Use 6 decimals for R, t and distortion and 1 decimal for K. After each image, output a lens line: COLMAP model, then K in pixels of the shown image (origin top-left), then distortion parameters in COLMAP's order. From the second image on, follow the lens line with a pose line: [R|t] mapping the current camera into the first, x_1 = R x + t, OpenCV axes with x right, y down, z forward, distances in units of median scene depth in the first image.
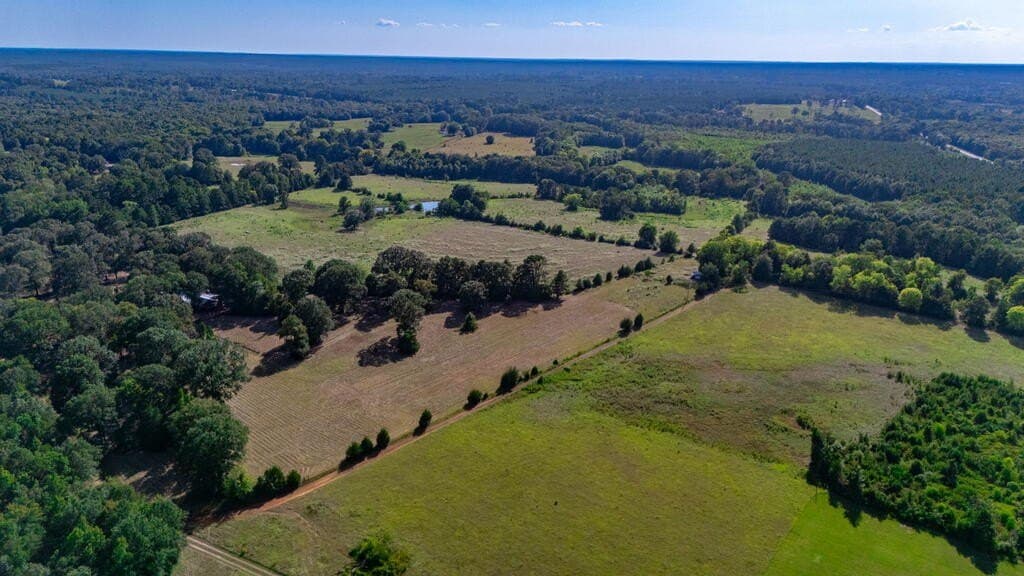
lens RADIAL K [[739.4, 0, 512.0], [0, 739.4, 288.0], [0, 0, 1]] dist [0.089862, -0.085323]
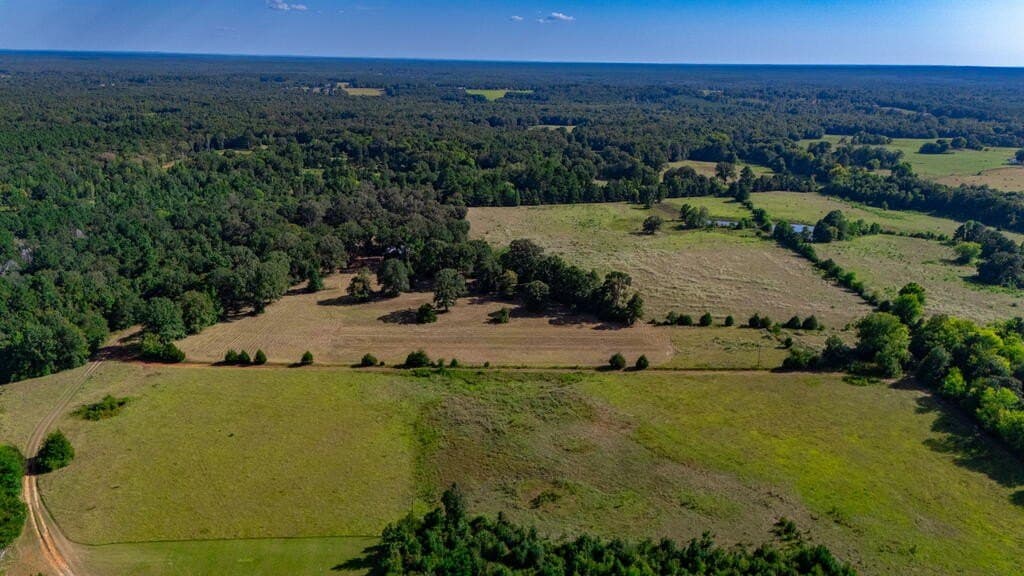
lens RADIAL K [[752.4, 0, 512.0], [0, 752.4, 288.0], [0, 0, 1]] dist [0.004929, 0.002882]
pose [[0.644001, 0.210681, -0.735443, 0.335661], [-0.224878, 0.970994, 0.081242, -0.037355], [0.731227, 0.113065, 0.672699, 0.144708]]
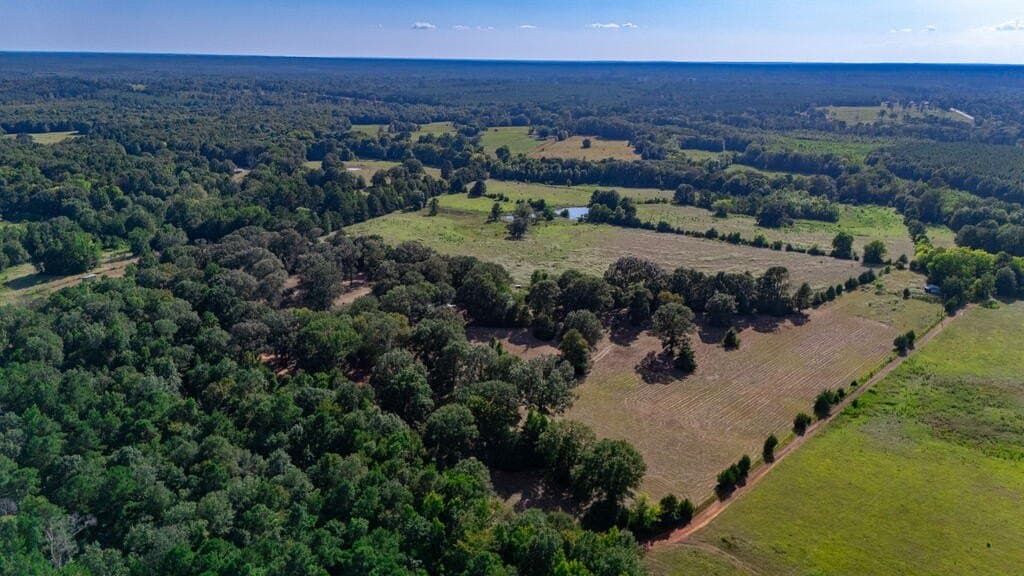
lens RADIAL K [[739.4, 0, 512.0], [0, 739.4, 288.0], [0, 0, 1]] dist [0.089862, -0.085323]
pose [[0.999123, 0.009592, -0.040760, -0.142736], [-0.009703, 0.999950, -0.002508, -0.005964], [0.040734, 0.002901, 0.999166, 0.011633]]
